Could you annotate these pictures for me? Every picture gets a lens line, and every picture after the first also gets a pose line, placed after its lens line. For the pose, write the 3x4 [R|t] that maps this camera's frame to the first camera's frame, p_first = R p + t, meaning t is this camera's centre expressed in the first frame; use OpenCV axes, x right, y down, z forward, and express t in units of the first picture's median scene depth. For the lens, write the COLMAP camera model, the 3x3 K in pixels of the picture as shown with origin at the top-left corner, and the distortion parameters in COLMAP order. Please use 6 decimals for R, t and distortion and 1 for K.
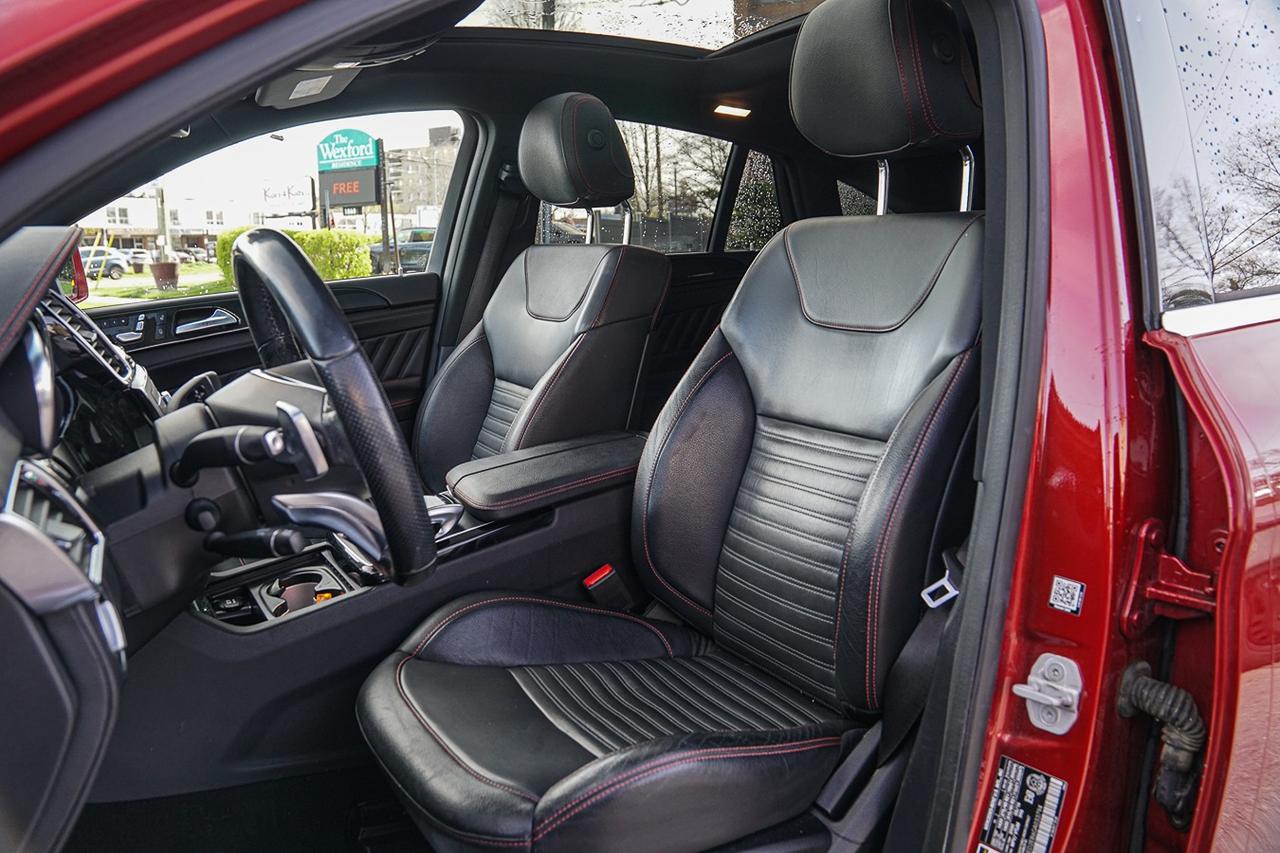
lens RADIAL K [[997.0, 0, 640.0], [0, 997.0, 426.5], [0, 0, 1]] dist [-0.127488, 0.105992]
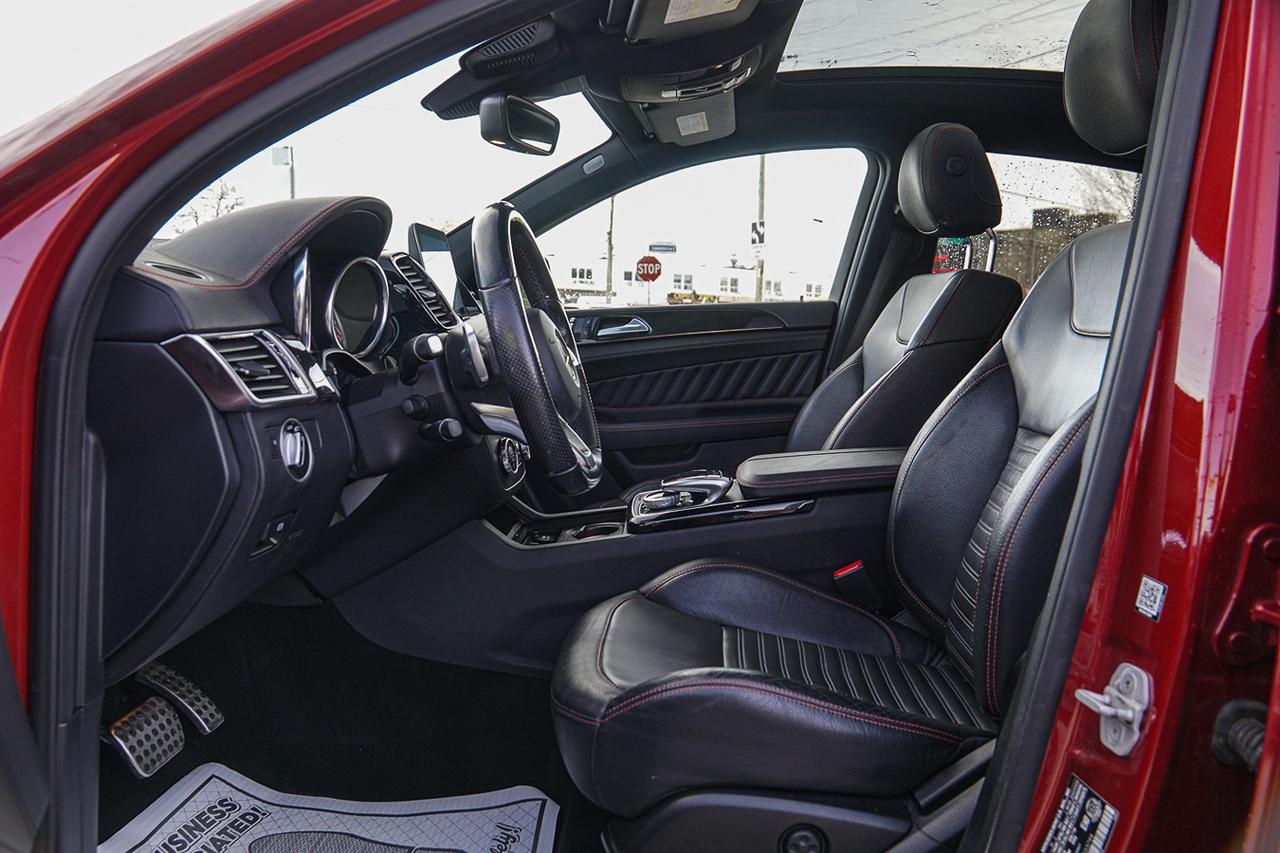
lens RADIAL K [[997.0, 0, 640.0], [0, 997.0, 426.5], [0, 0, 1]] dist [-0.127488, 0.105992]
pose [[0.837260, 0.095668, -0.538370, 0.491989], [-0.137679, 0.989738, -0.038240, 0.113914], [0.529188, 0.106139, 0.841840, 0.012817]]
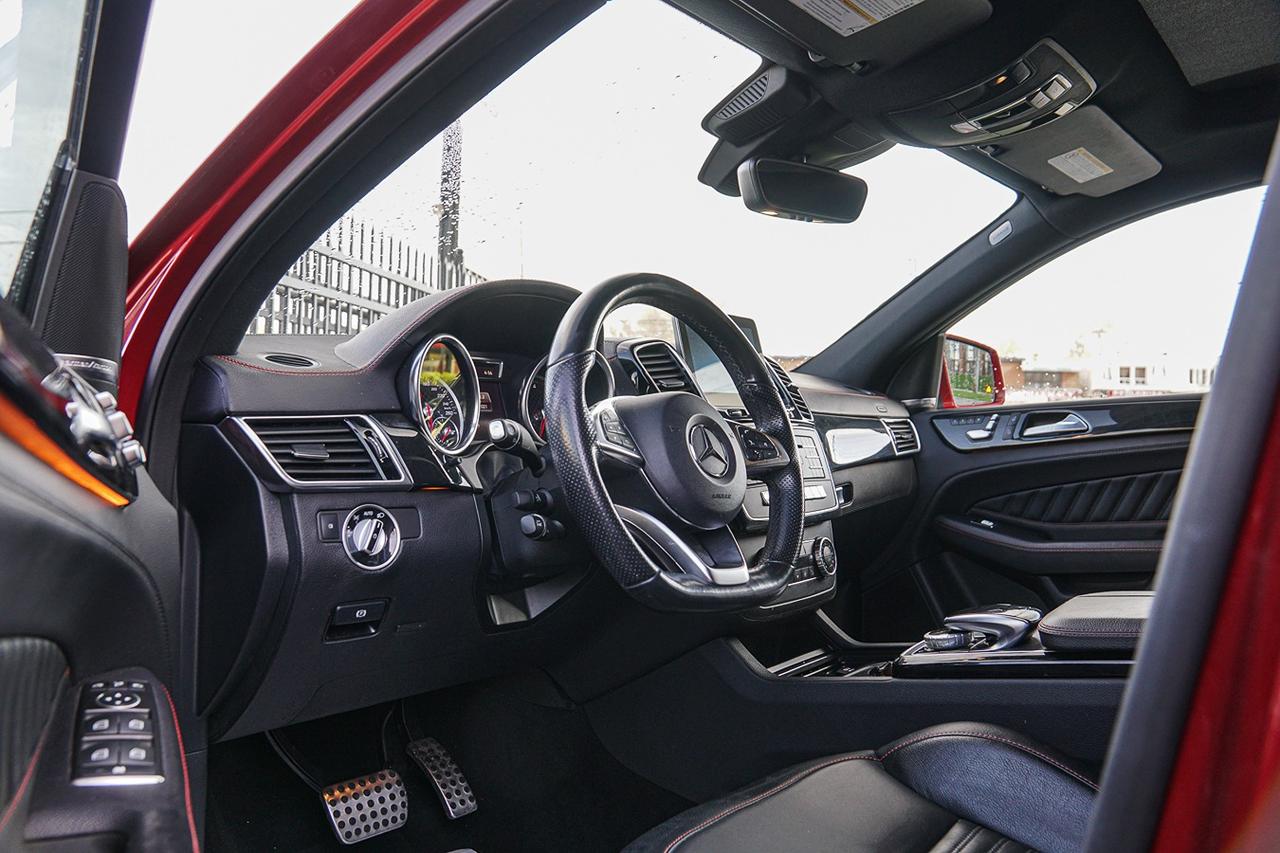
lens RADIAL K [[997.0, 0, 640.0], [0, 997.0, 426.5], [0, 0, 1]] dist [-0.127488, 0.105992]
pose [[0.345546, 0.028479, -0.937970, 0.688224], [-0.189757, 0.981011, -0.040120, 0.022676], [0.919016, 0.191850, 0.344388, 0.596713]]
